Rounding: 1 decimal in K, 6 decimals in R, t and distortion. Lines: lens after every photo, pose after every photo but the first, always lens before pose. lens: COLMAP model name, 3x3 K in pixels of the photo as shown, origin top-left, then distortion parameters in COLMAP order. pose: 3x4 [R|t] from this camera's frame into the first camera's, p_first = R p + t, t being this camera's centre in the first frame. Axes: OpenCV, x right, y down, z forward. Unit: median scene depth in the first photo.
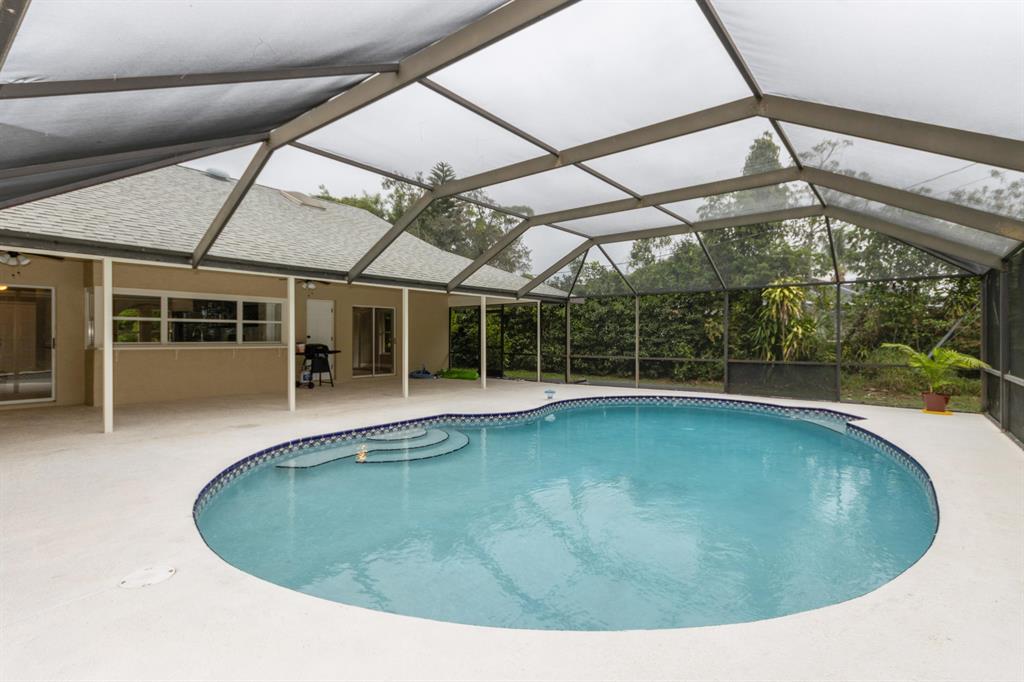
lens RADIAL K [[493.4, 0, 544.5], [0, 493.4, 336.7], [0, 0, 1]] dist [0.001655, 0.000360]
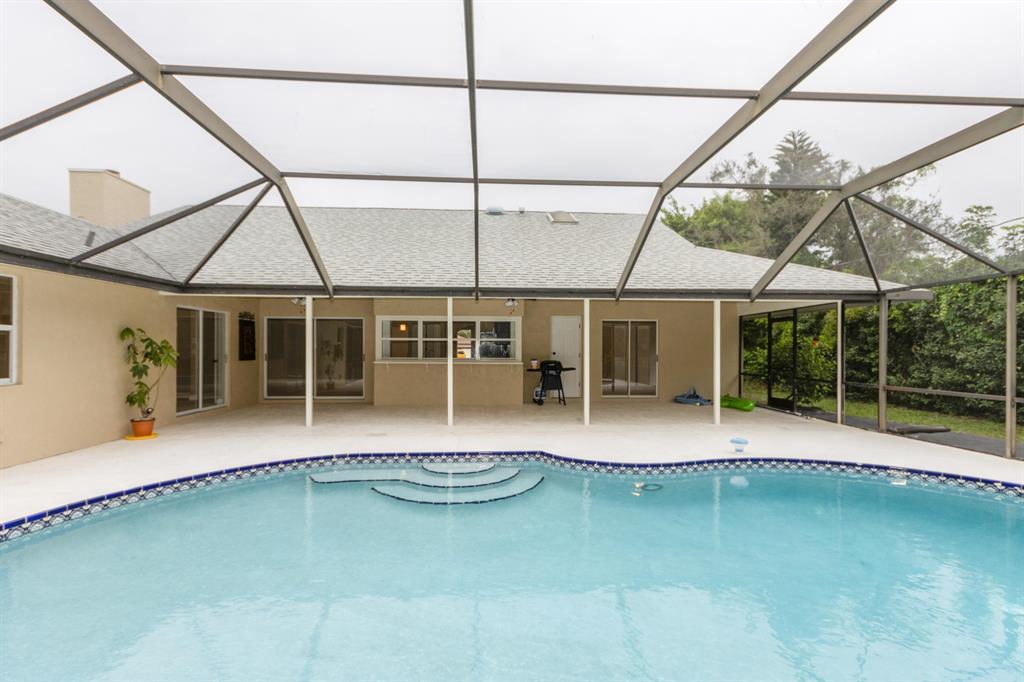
lens RADIAL K [[483.7, 0, 519.2], [0, 483.7, 304.8], [0, 0, 1]] dist [-0.000144, 0.000401]
pose [[0.650444, -0.074348, -0.755907, 0.336354], [-0.001960, 0.995030, -0.099553, -0.000158], [0.759552, 0.066236, 0.647066, 0.394979]]
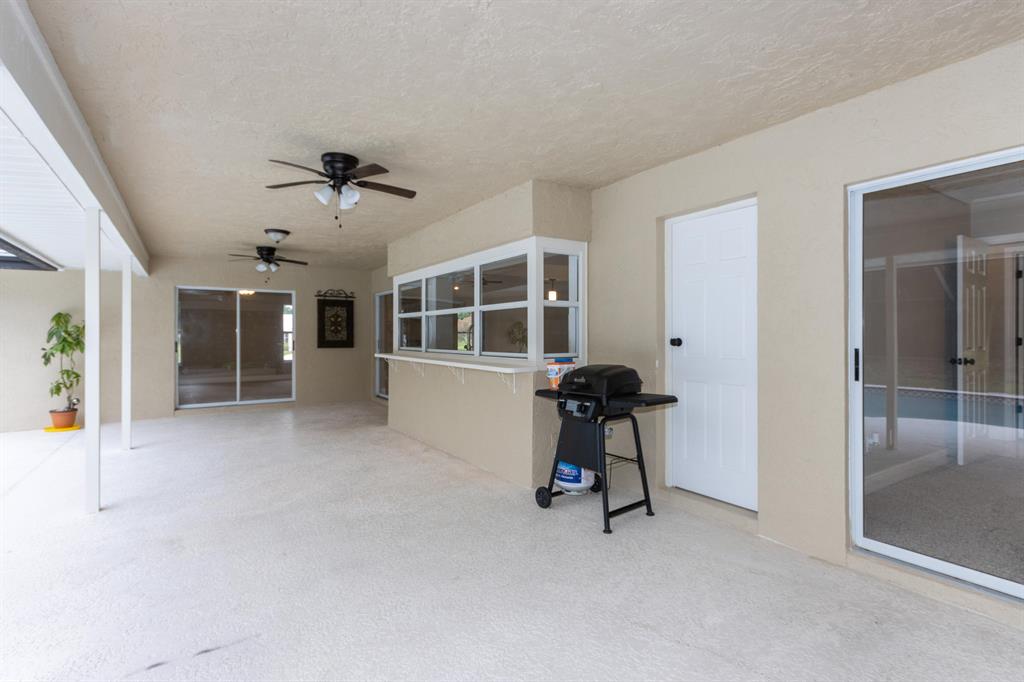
lens RADIAL K [[484.0, 0, 513.9], [0, 484.0, 334.8], [0, 0, 1]] dist [0.001027, 0.000258]
pose [[-0.326372, -0.002289, -0.945238, -0.215998], [-0.000426, 0.999997, -0.002274, -0.005152], [0.945241, -0.000340, -0.326373, 1.375096]]
